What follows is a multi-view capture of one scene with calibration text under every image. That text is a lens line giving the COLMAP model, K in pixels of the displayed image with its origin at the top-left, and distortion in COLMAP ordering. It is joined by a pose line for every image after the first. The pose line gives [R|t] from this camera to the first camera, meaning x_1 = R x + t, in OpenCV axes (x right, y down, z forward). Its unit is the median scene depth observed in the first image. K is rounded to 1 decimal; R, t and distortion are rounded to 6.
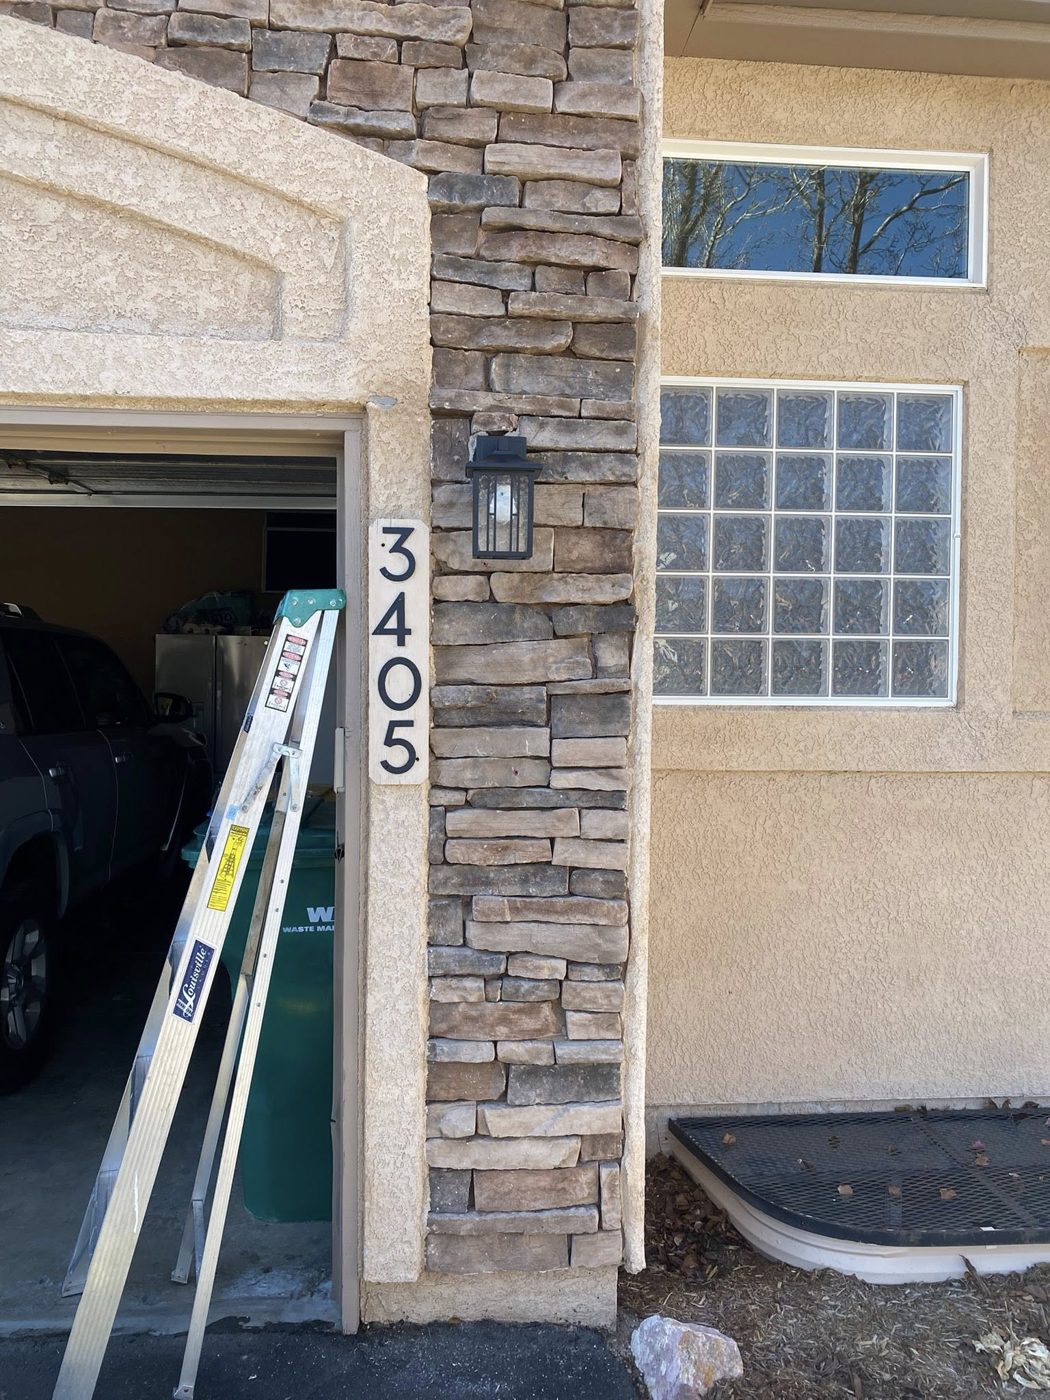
lens RADIAL K [[955.4, 0, 525.3], [0, 955.4, 676.4], [0, 0, 1]] dist [0.002763, -0.003716]
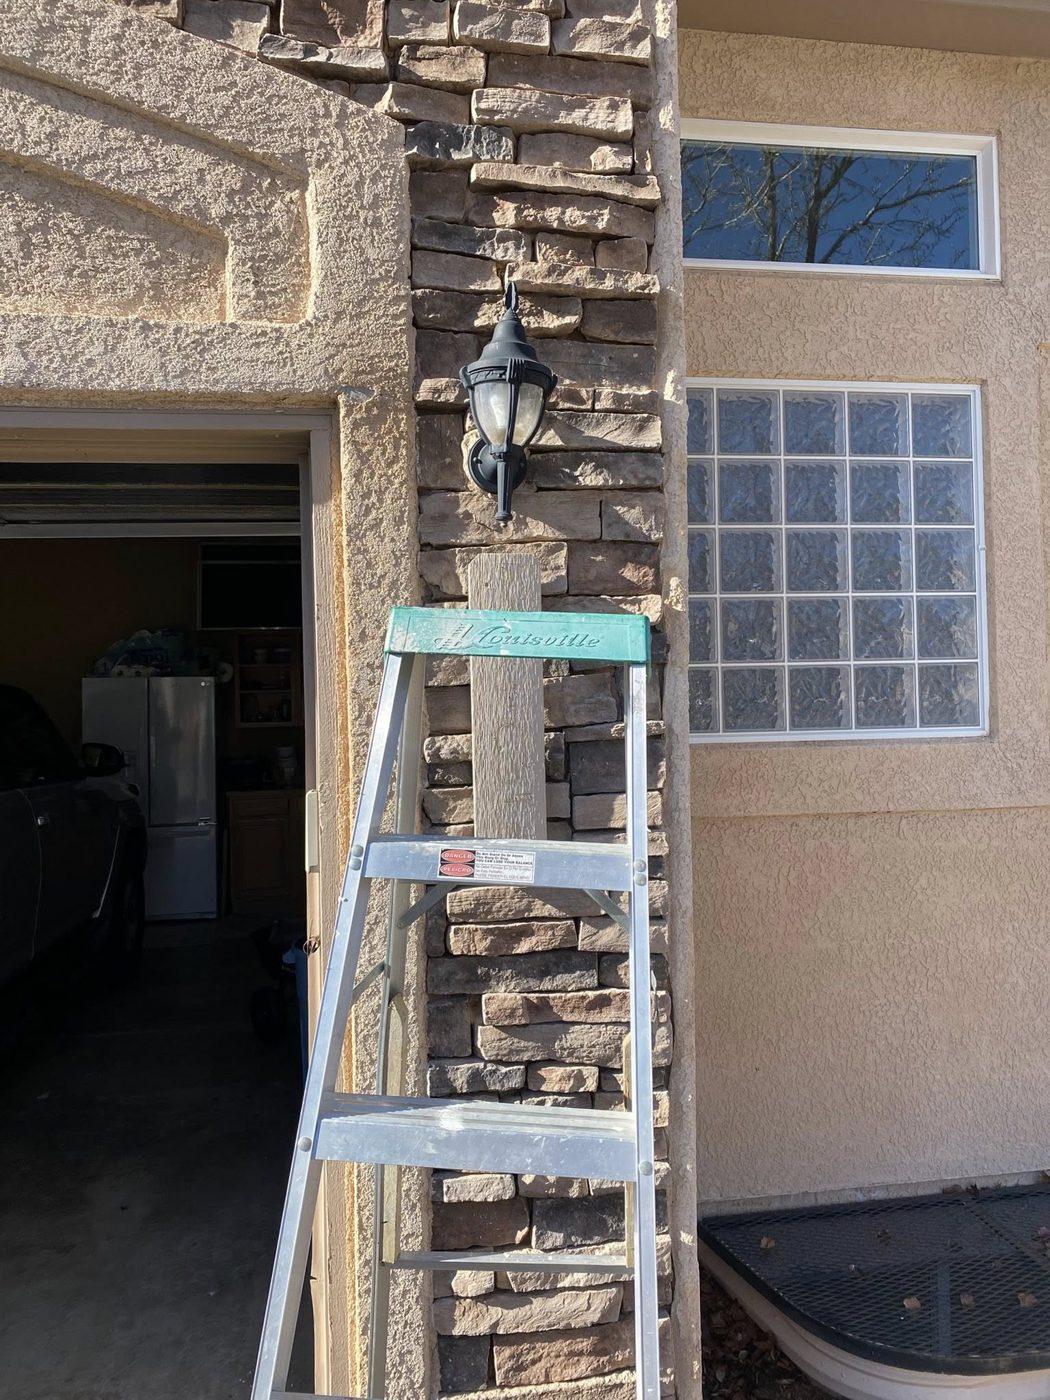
lens RADIAL K [[955.4, 0, 525.3], [0, 955.4, 676.4], [0, 0, 1]] dist [0.002763, -0.003716]
pose [[0.997491, -0.028649, 0.064735, -0.045407], [0.030716, 0.999042, -0.031174, -0.009901], [-0.063779, 0.033085, 0.997415, 0.124376]]
